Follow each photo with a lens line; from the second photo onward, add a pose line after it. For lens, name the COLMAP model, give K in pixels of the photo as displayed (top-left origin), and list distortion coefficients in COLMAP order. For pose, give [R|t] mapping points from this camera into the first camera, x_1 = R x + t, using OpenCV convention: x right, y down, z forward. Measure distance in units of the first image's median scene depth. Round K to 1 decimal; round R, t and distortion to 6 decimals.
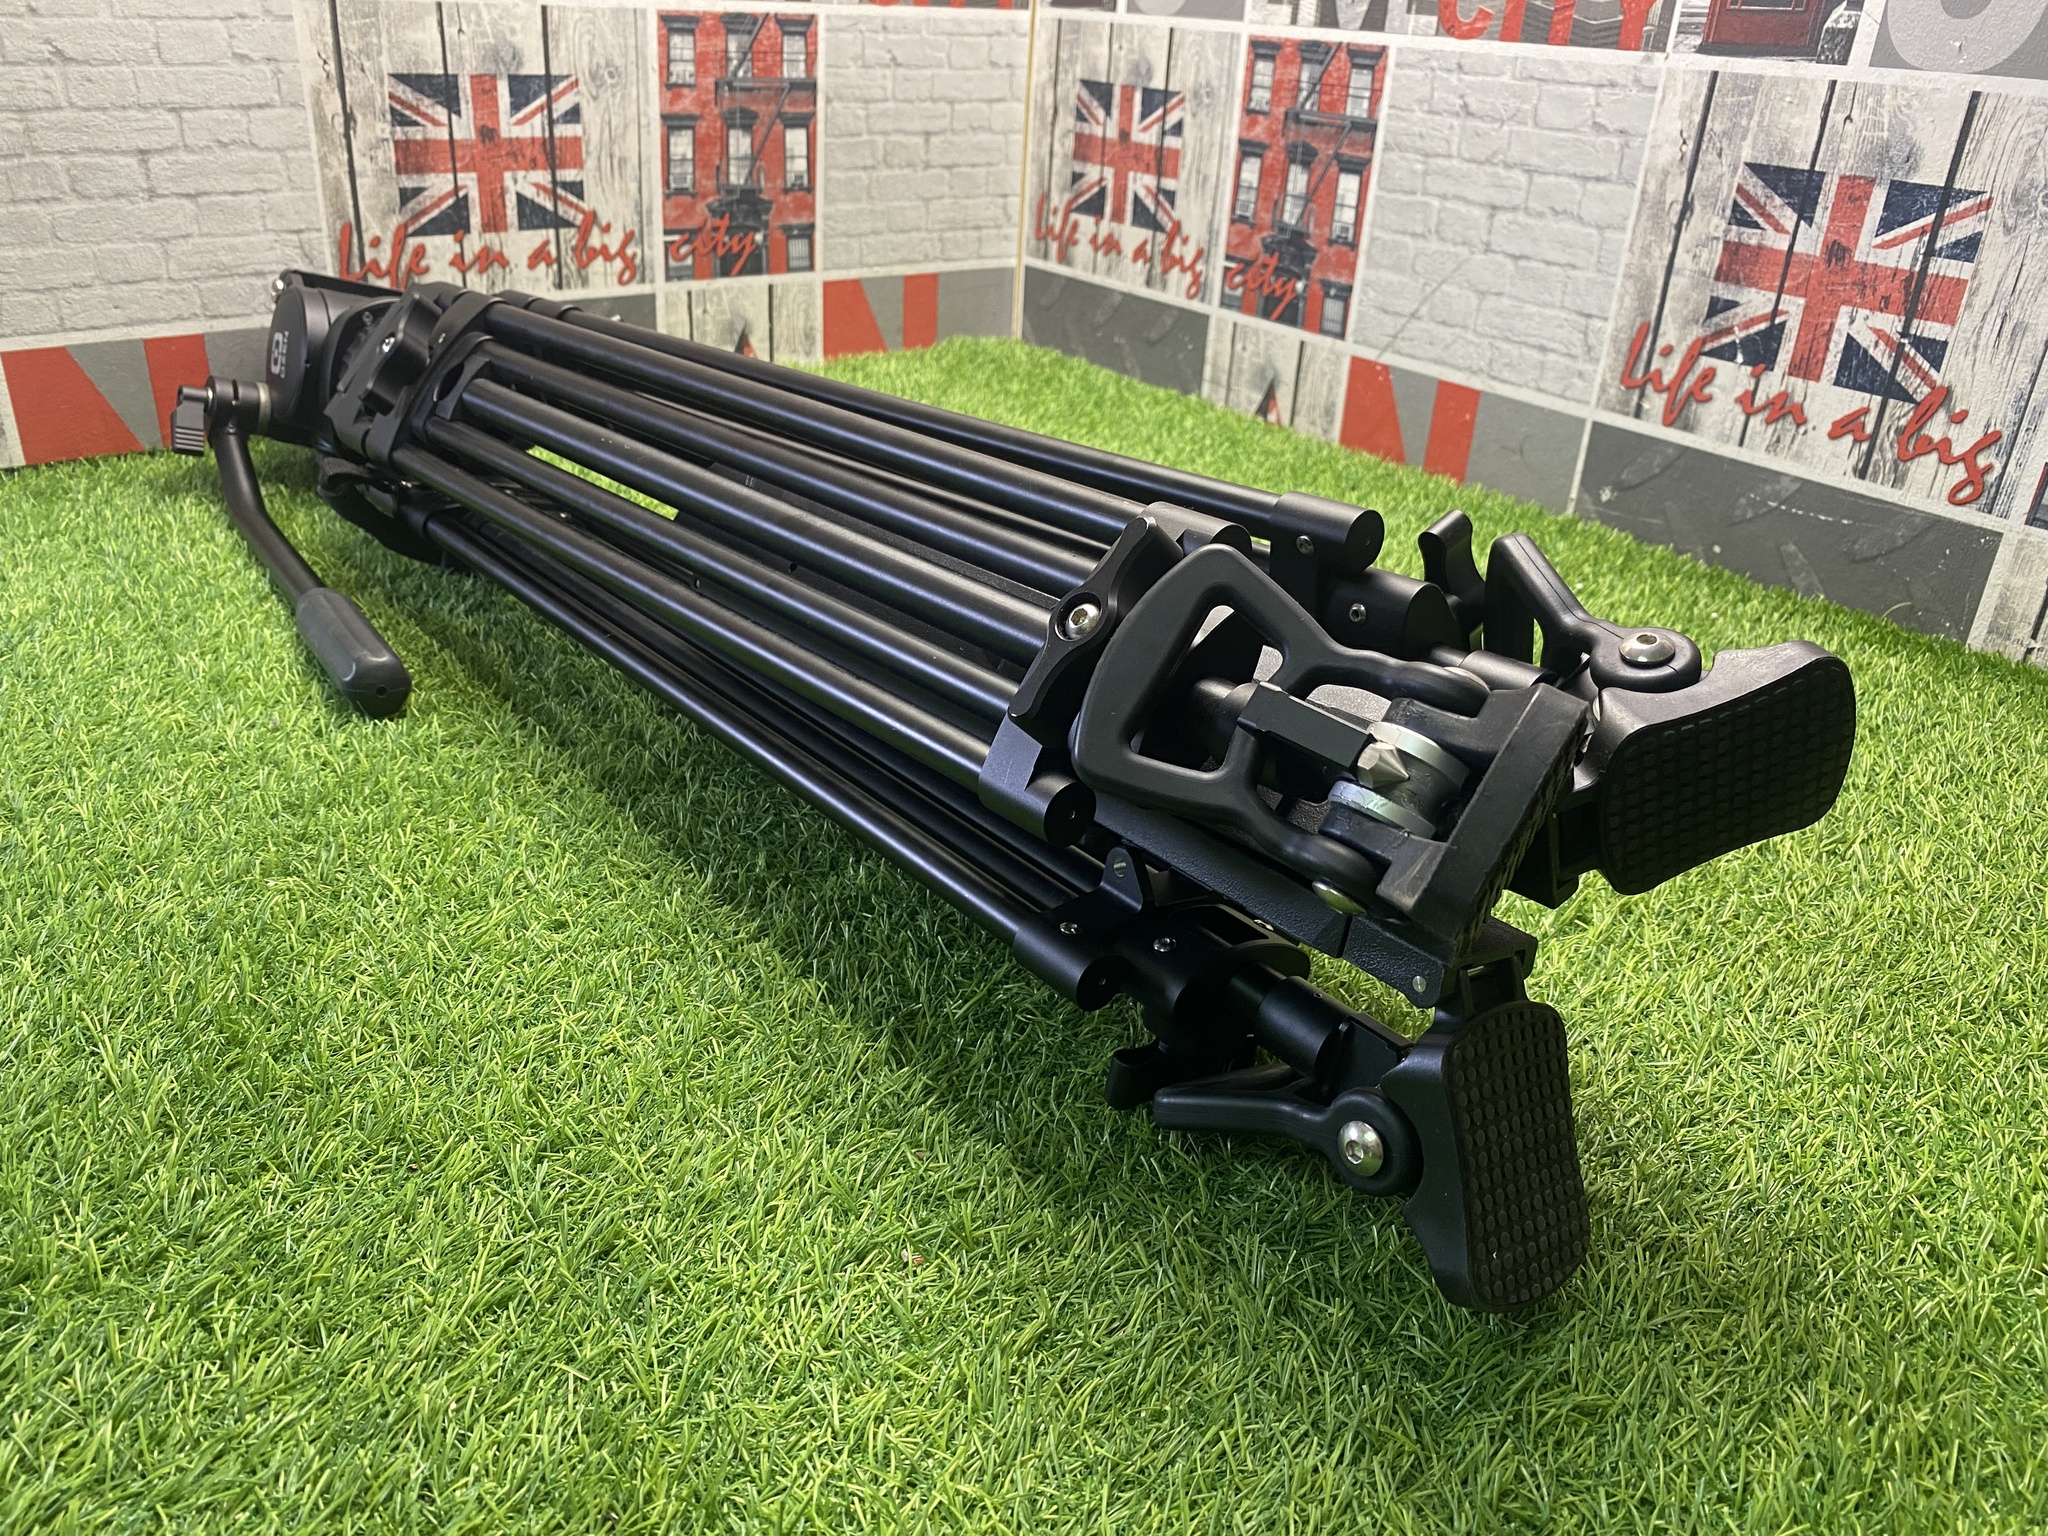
lens RADIAL K [[1563.8, 0, 1031.5], [0, 1563.8, 752.7], [0, 0, 1]] dist [0.002657, 0.003000]
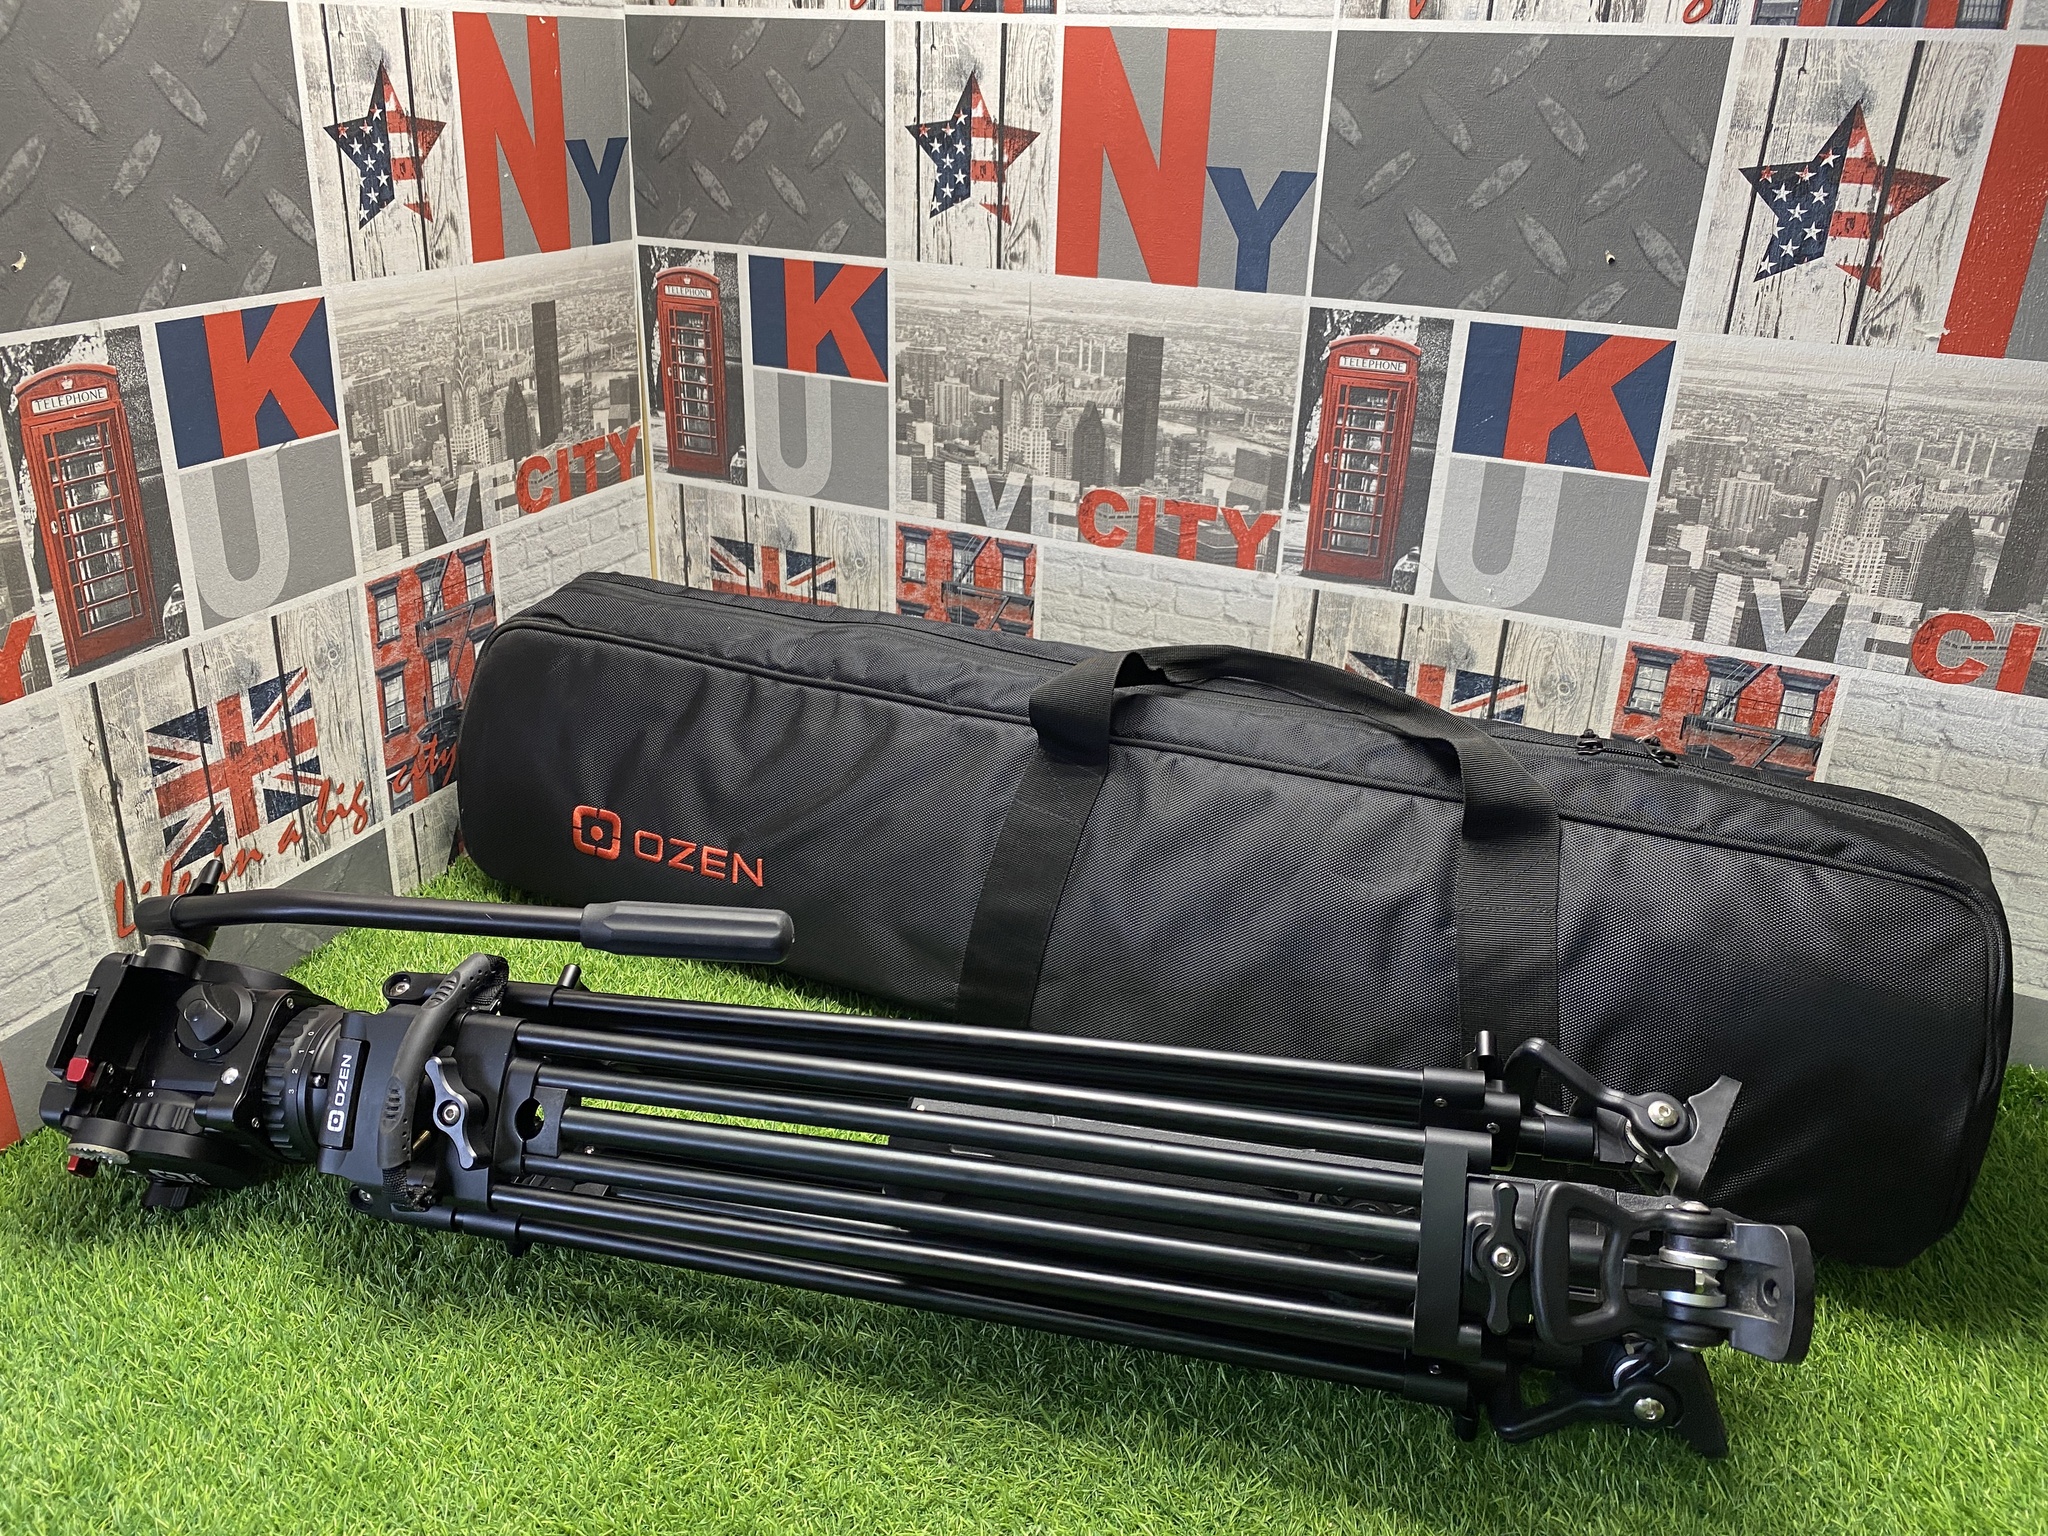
lens RADIAL K [[1564.2, 0, 1015.8], [0, 1564.2, 753.5], [0, 0, 1]] dist [0.010372, -0.012347]
pose [[0.881922, -0.212381, 0.420841, -0.370707], [0.218737, 0.975200, 0.033755, -0.356683], [-0.417573, 0.062284, 0.906506, -0.121622]]
